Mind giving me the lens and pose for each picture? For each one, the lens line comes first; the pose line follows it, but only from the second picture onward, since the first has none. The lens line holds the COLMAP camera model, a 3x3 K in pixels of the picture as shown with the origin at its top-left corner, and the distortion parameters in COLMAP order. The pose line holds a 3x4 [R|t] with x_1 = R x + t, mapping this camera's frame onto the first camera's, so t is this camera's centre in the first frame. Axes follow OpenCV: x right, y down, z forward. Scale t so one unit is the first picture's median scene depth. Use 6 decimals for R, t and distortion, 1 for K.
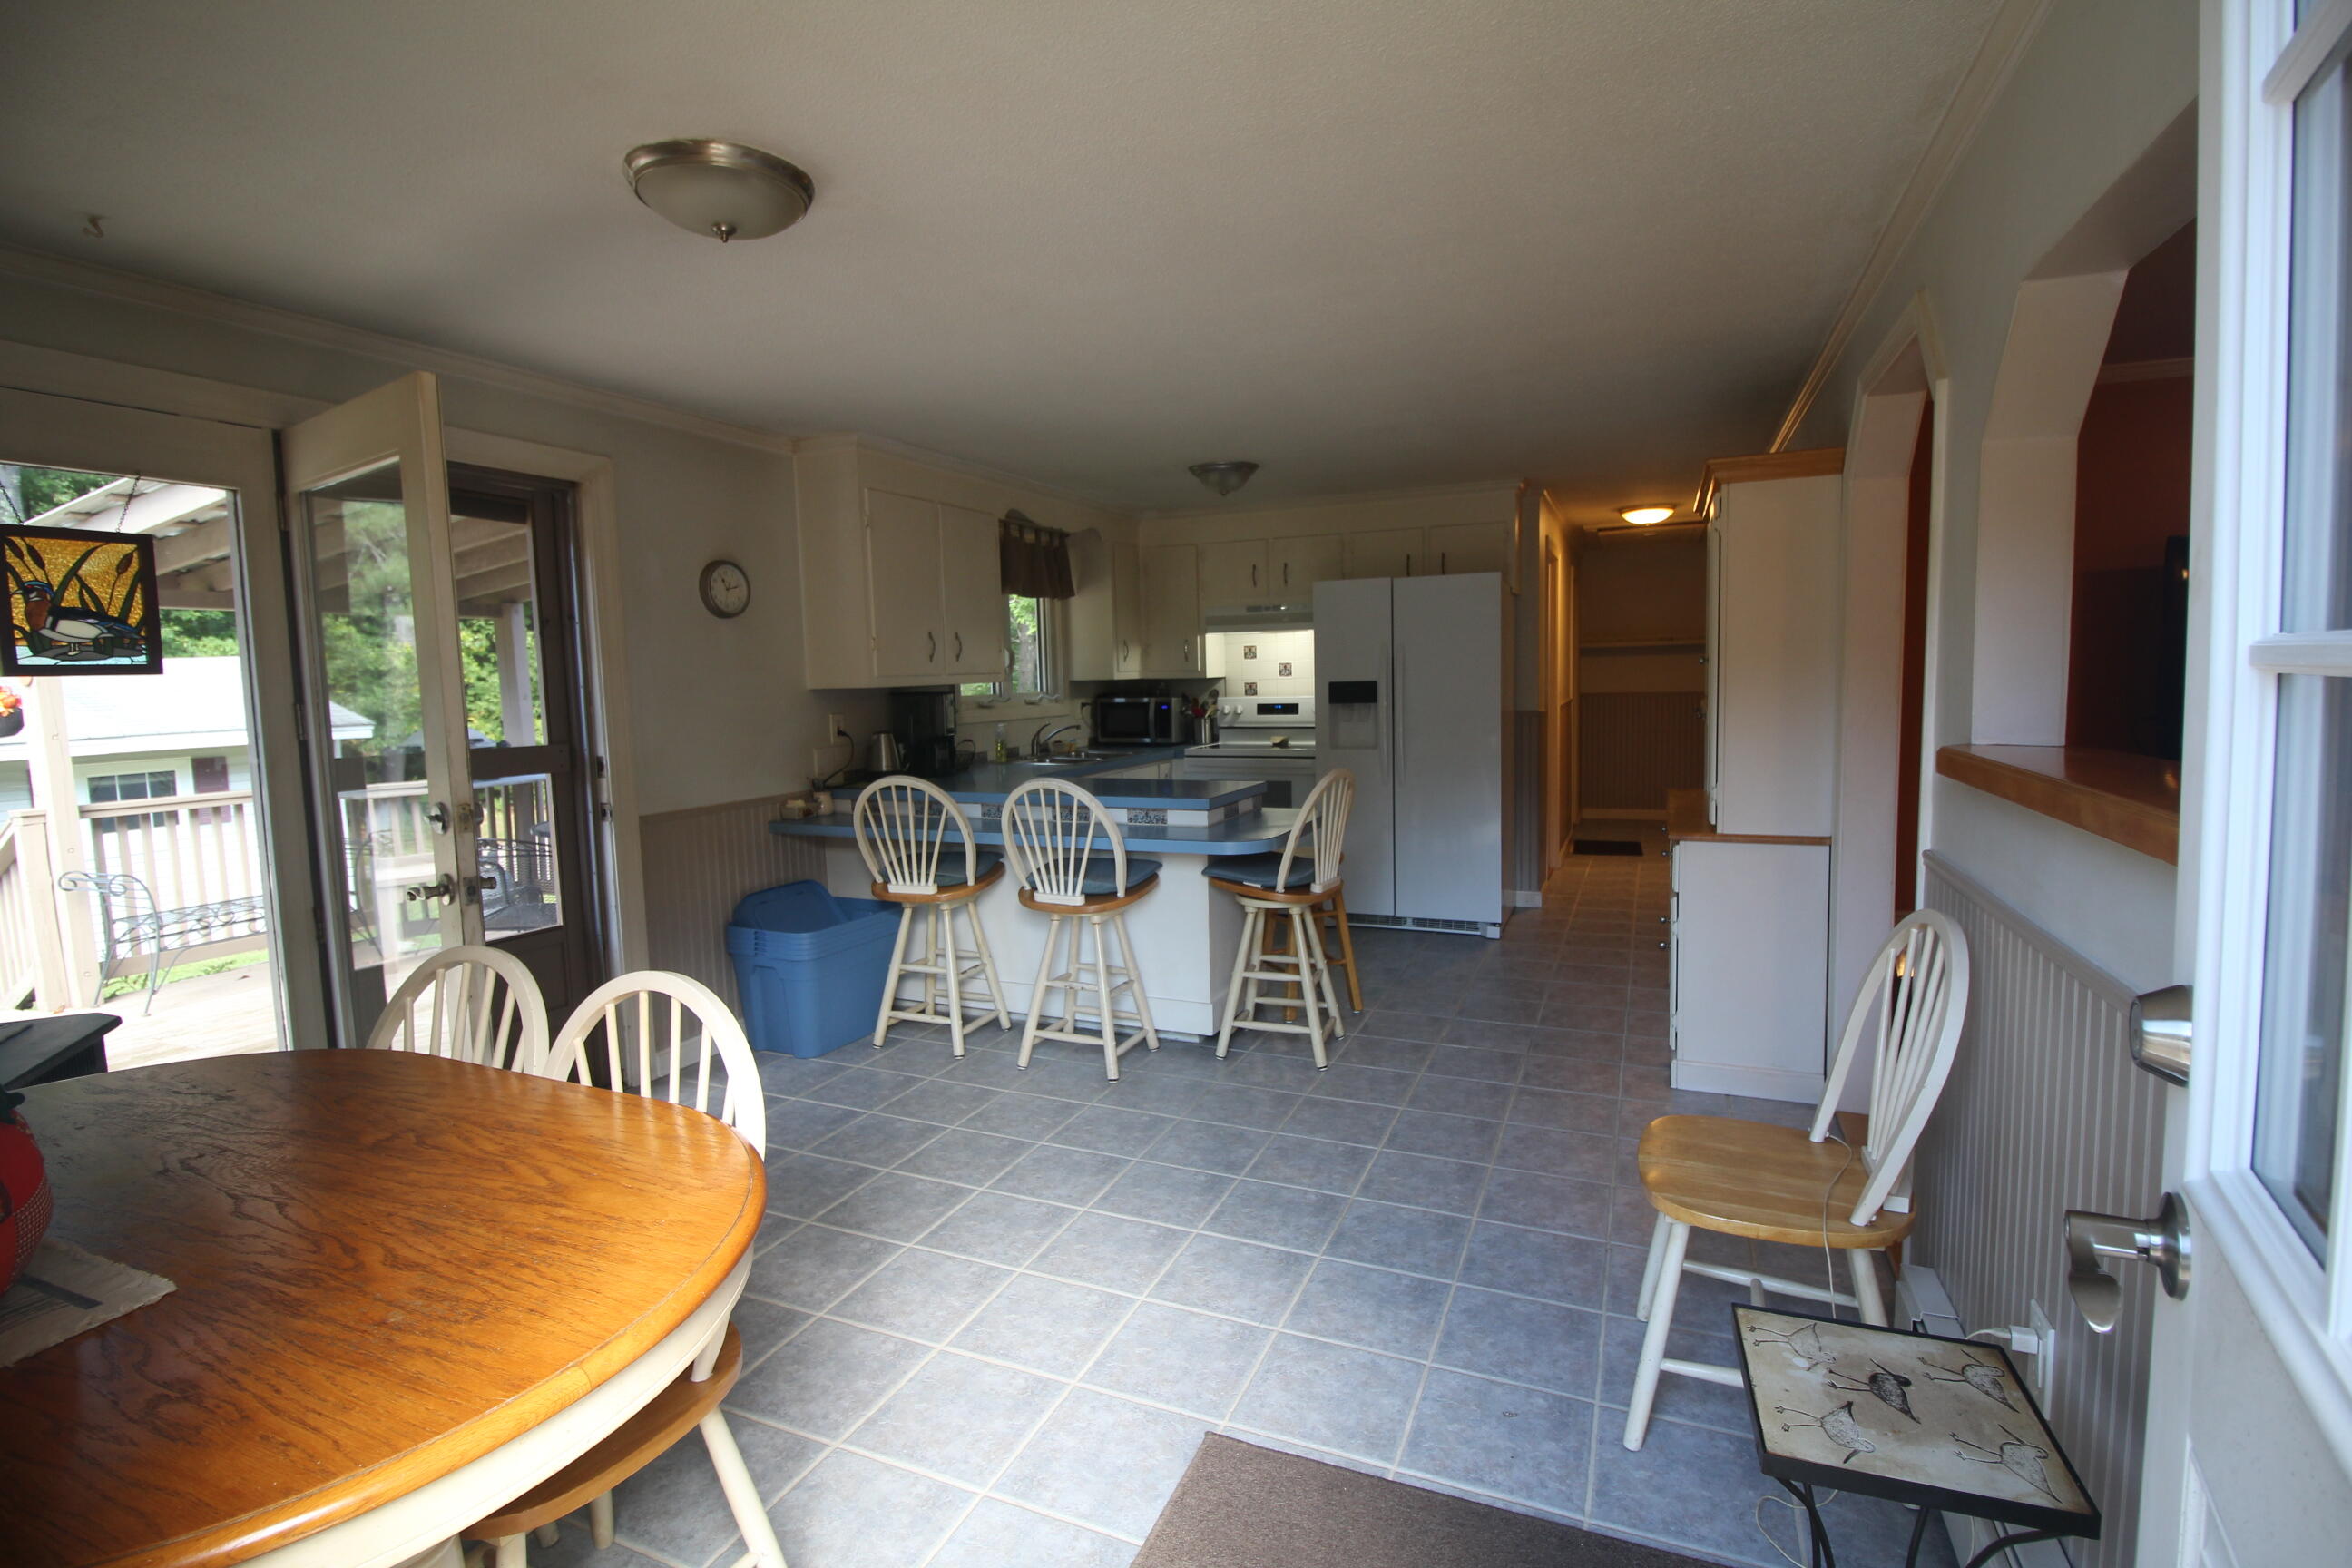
lens RADIAL K [[1099.4, 0, 1179.3], [0, 1099.4, 782.0], [0, 0, 1]] dist [-0.001461, -0.000800]
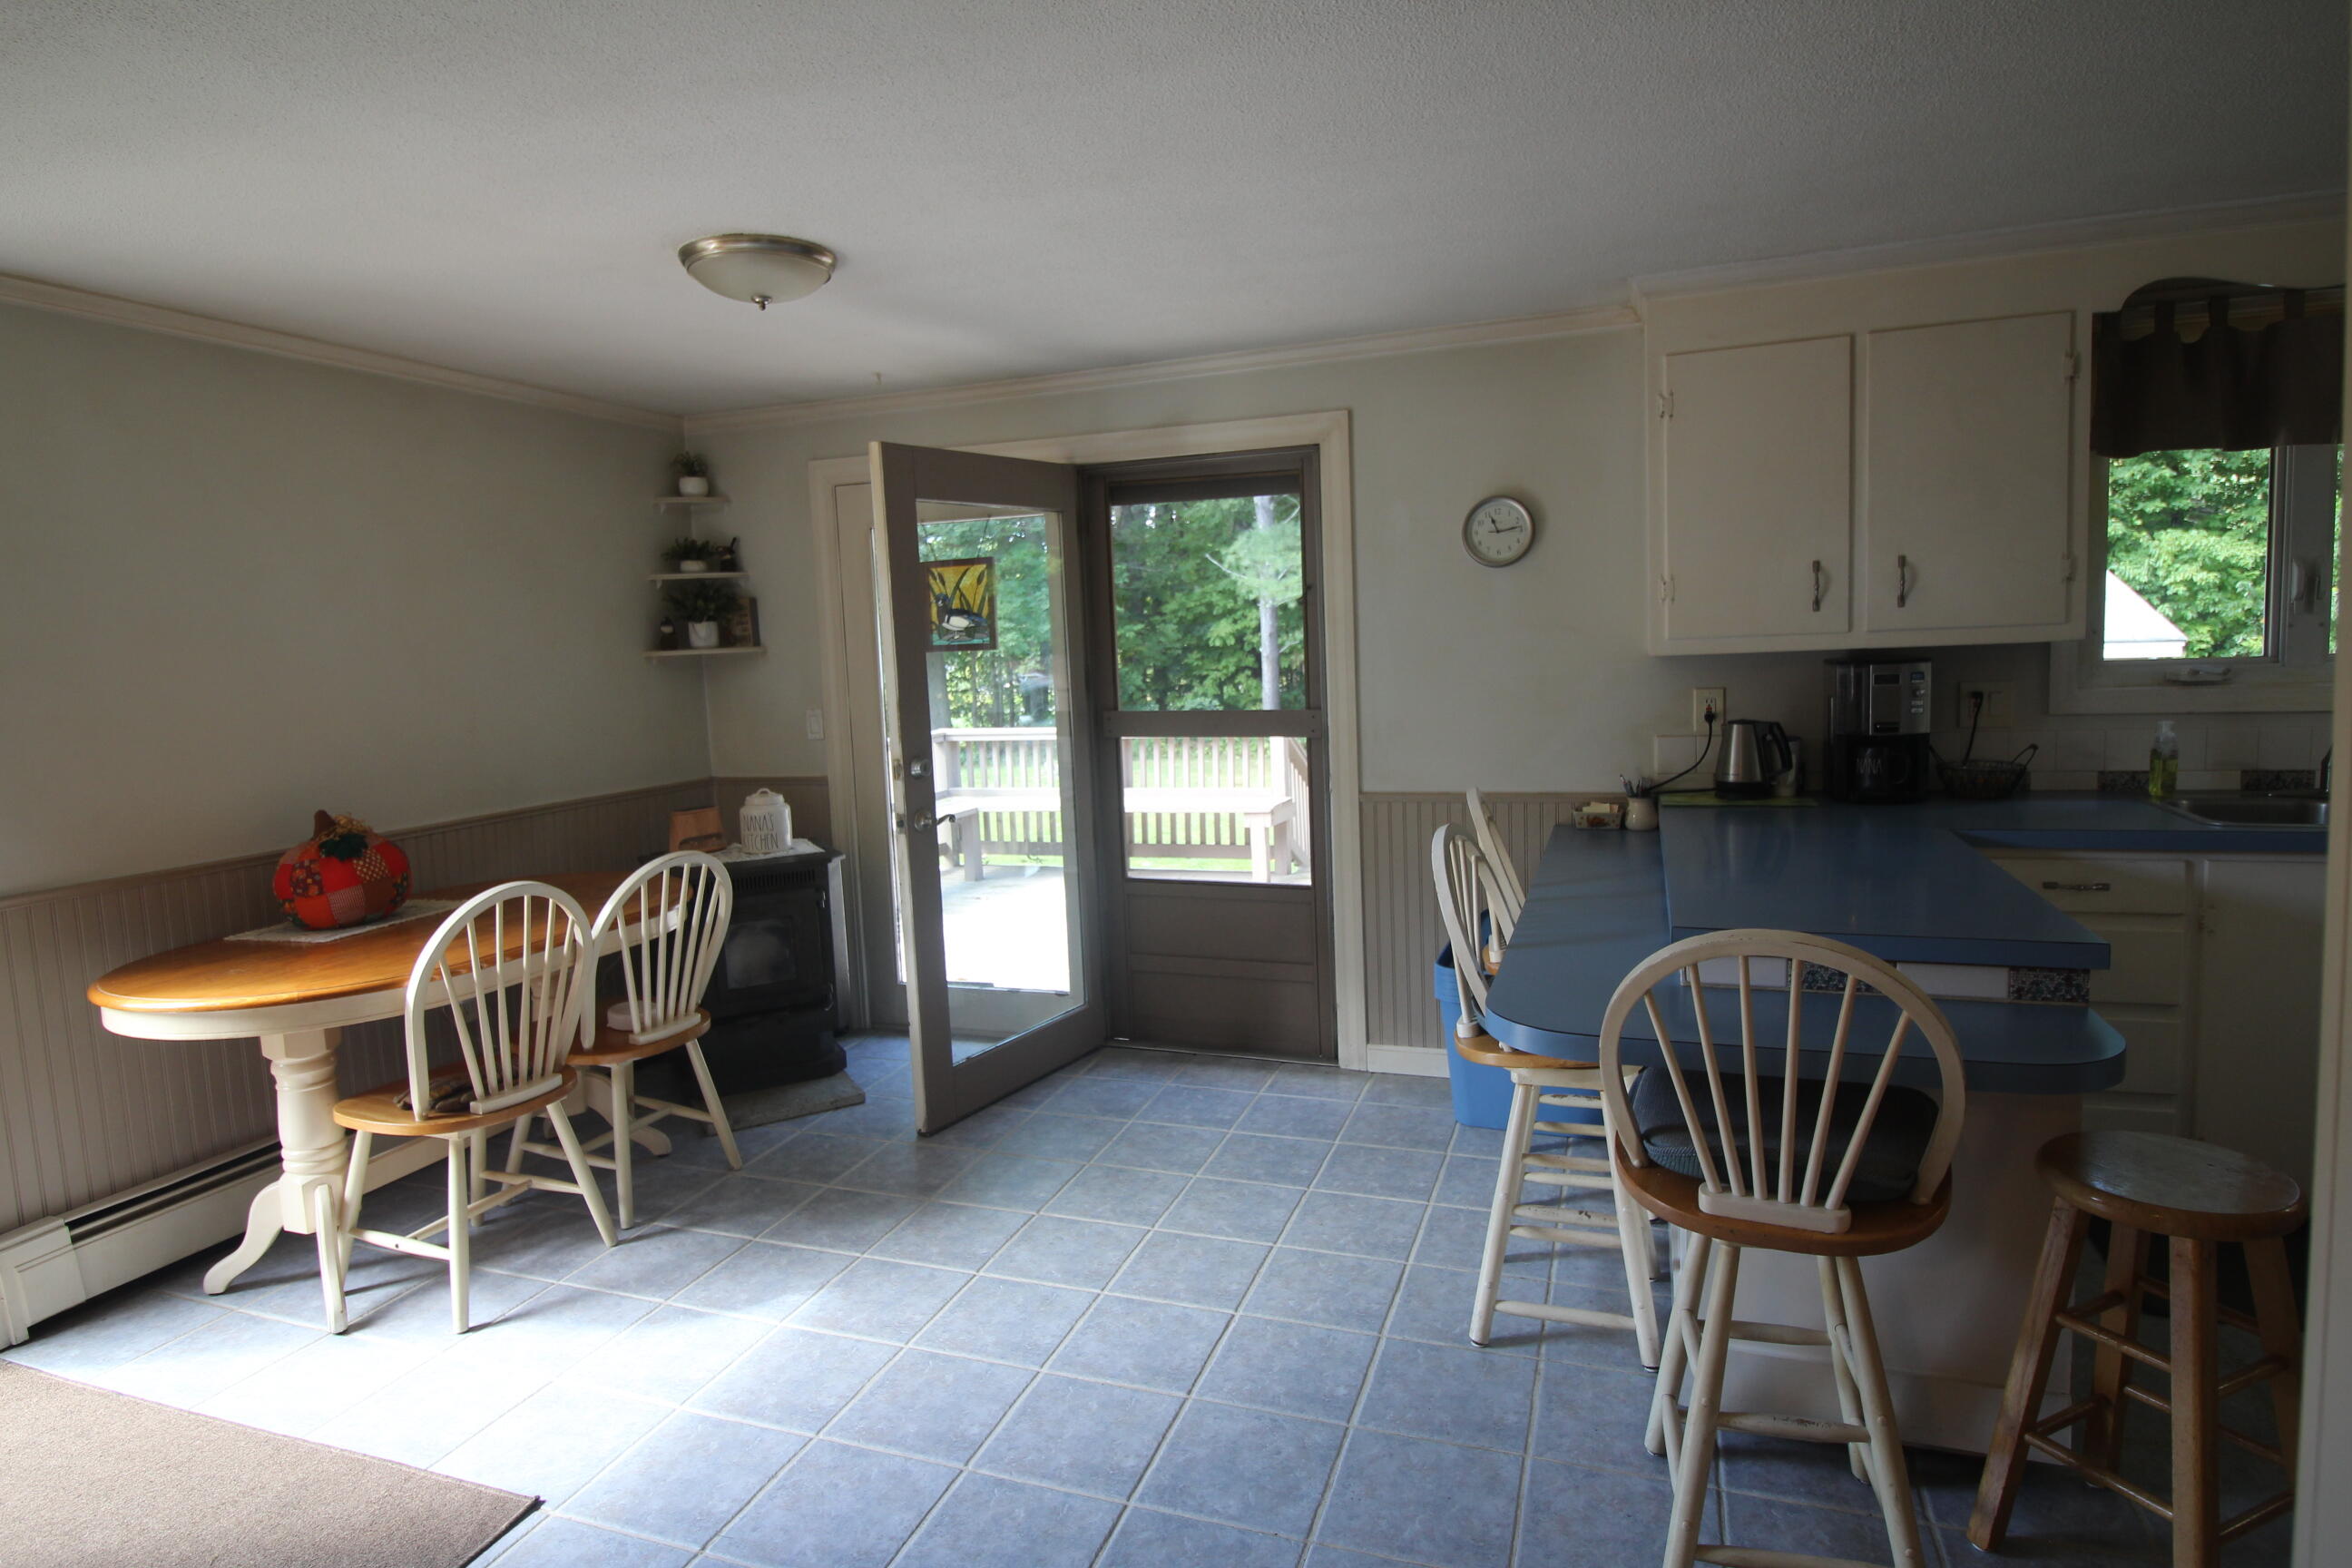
lens RADIAL K [[1277.0, 0, 1173.0], [0, 1277.0, 764.4], [0, 0, 1]] dist [-0.000222, -0.009941]
pose [[0.051389, 0.107394, -0.992888, 0.893455], [-0.065935, 0.992397, 0.103928, -0.146485], [0.996500, 0.060125, 0.058080, 1.214104]]
